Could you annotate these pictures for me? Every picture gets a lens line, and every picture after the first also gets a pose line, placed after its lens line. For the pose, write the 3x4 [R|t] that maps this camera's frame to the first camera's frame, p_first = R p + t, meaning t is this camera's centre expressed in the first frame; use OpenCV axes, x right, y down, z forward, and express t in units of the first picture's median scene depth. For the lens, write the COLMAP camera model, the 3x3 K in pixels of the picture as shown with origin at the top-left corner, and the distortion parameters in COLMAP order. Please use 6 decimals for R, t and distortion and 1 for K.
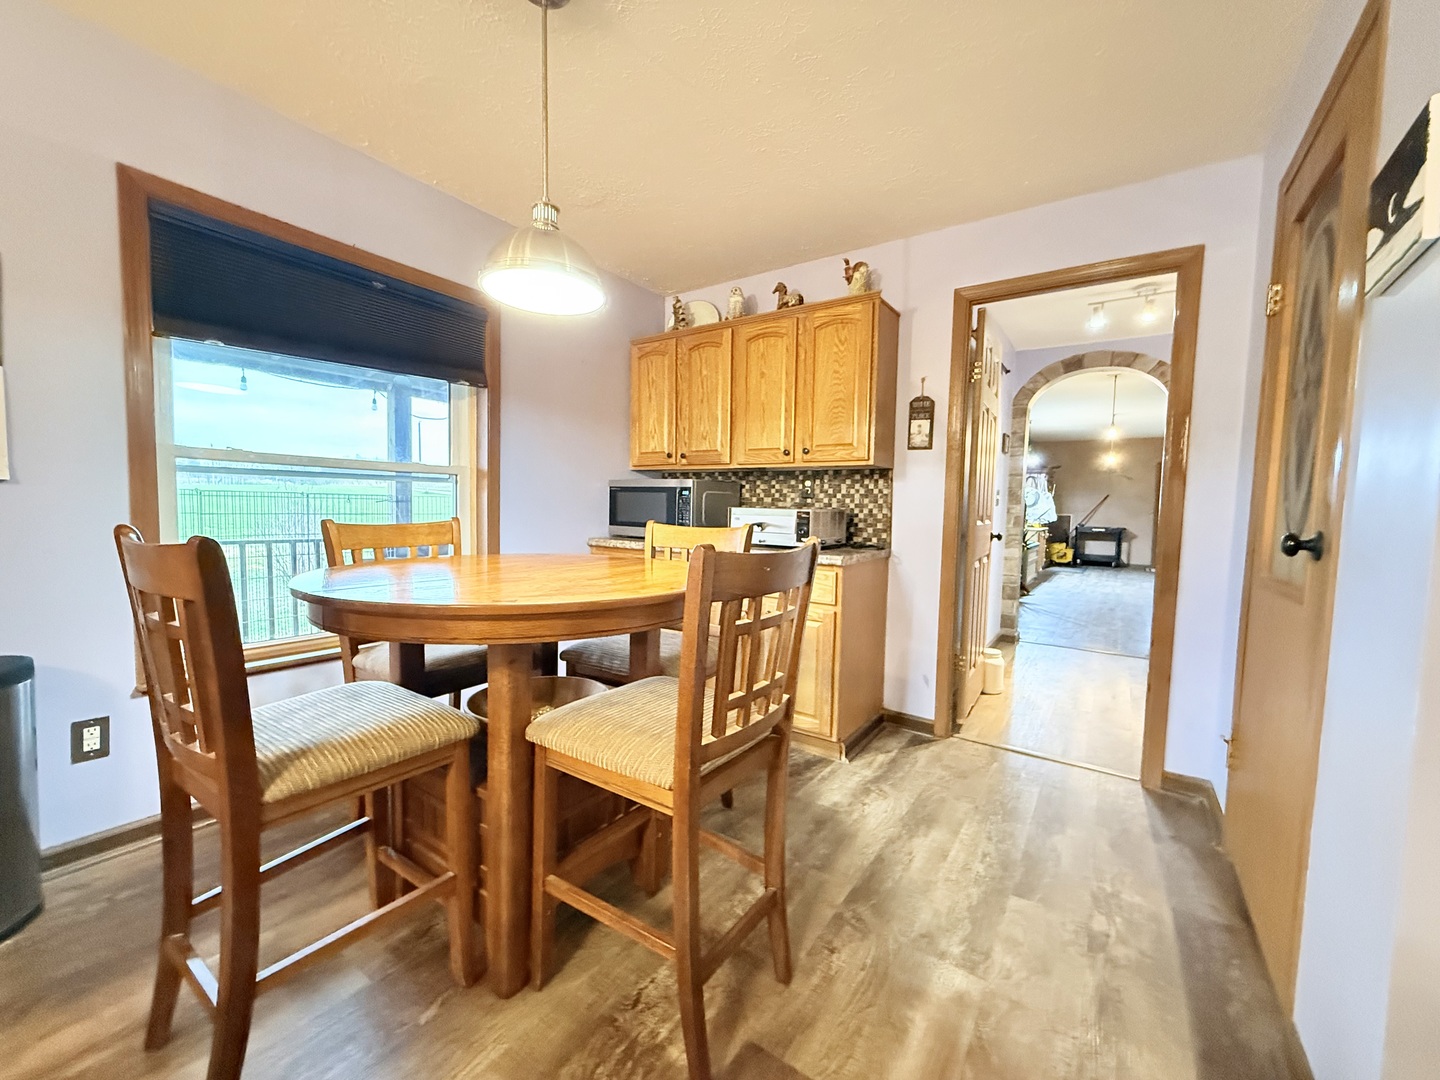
lens RADIAL K [[573.5, 0, 711.6], [0, 573.5, 540.1], [0, 0, 1]] dist [0.000137, 0.000129]
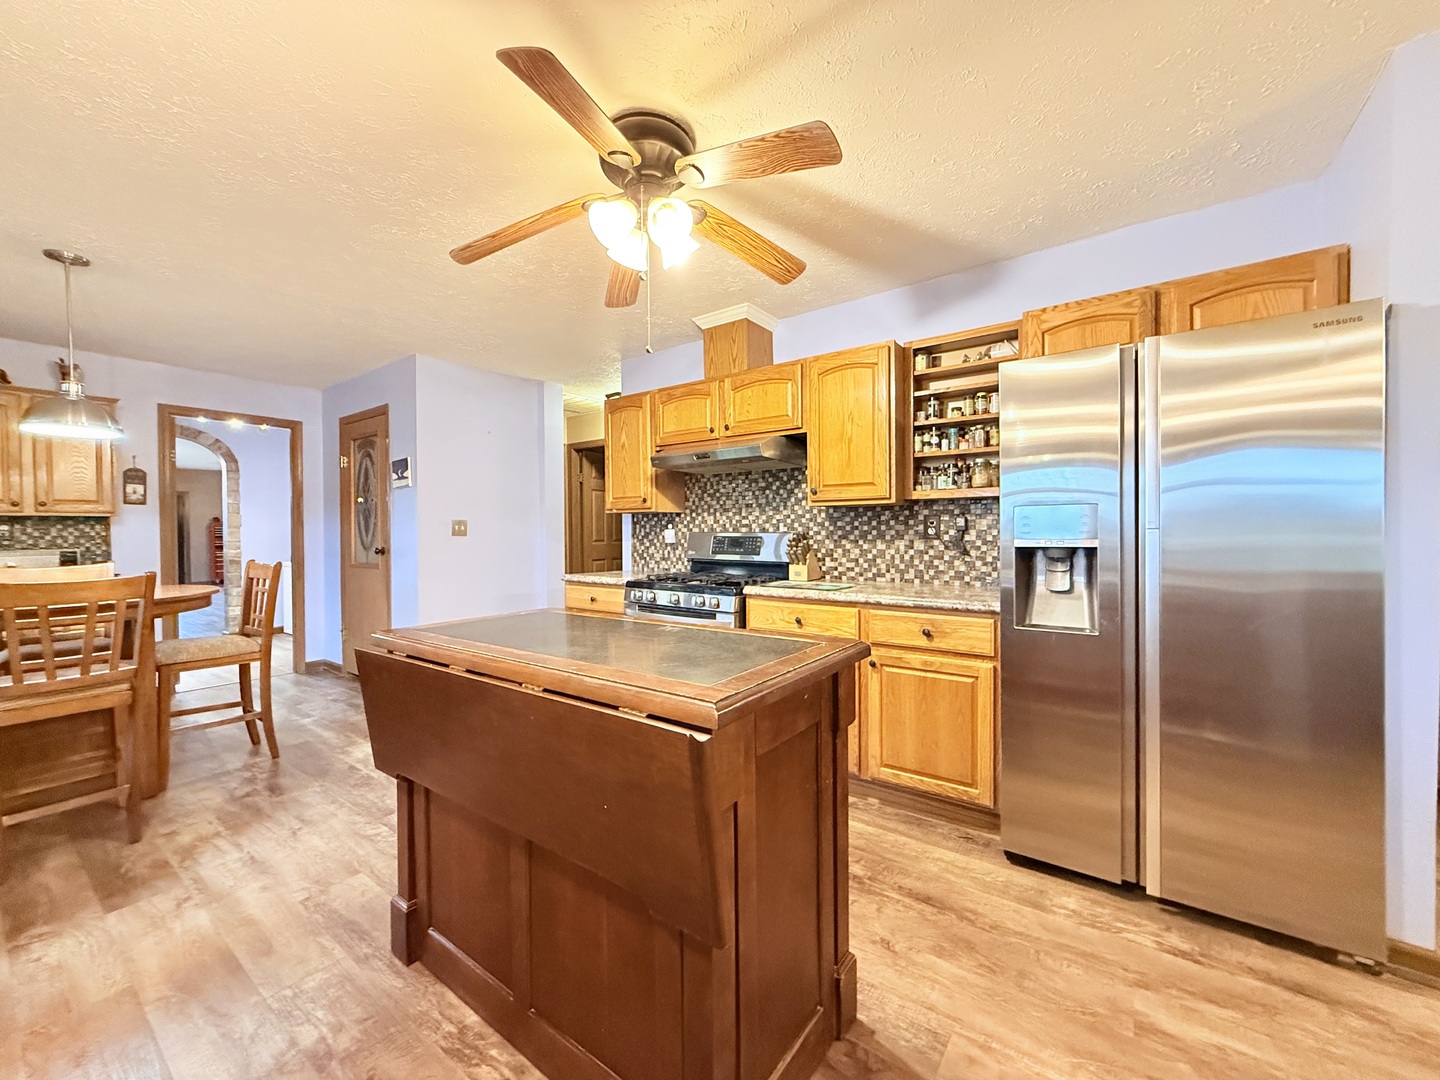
lens RADIAL K [[573.5, 0, 715.8], [0, 573.5, 539.8], [0, 0, 1]] dist [0.000137, 0.000129]
pose [[0.027787, -0.039093, 0.998849, -0.972649], [0.070495, 0.996824, 0.037053, -0.017166], [-0.997125, 0.069385, 0.030454, -0.466165]]
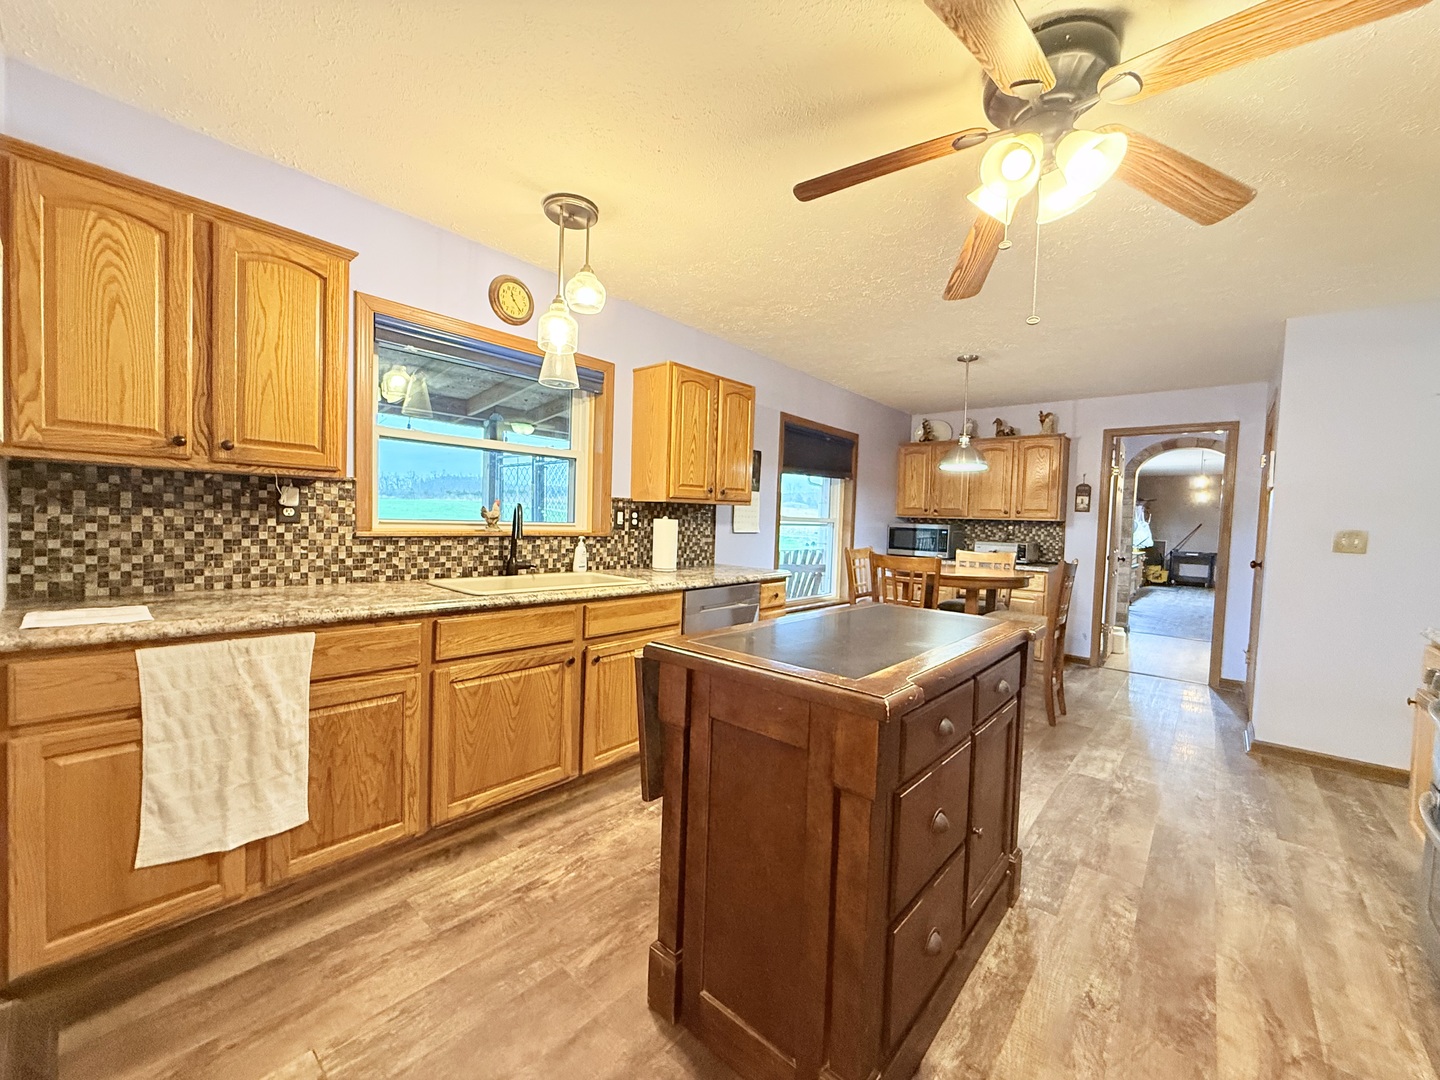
lens RADIAL K [[573.5, 0, 716.4], [0, 573.5, 542.8], [0, 0, 1]] dist [0.000137, 0.000129]
pose [[0.994570, 0.015189, -0.102960, -0.581419], [-0.017617, 0.999587, -0.022710, 0.005667], [0.102573, 0.024401, 0.994426, -0.904917]]
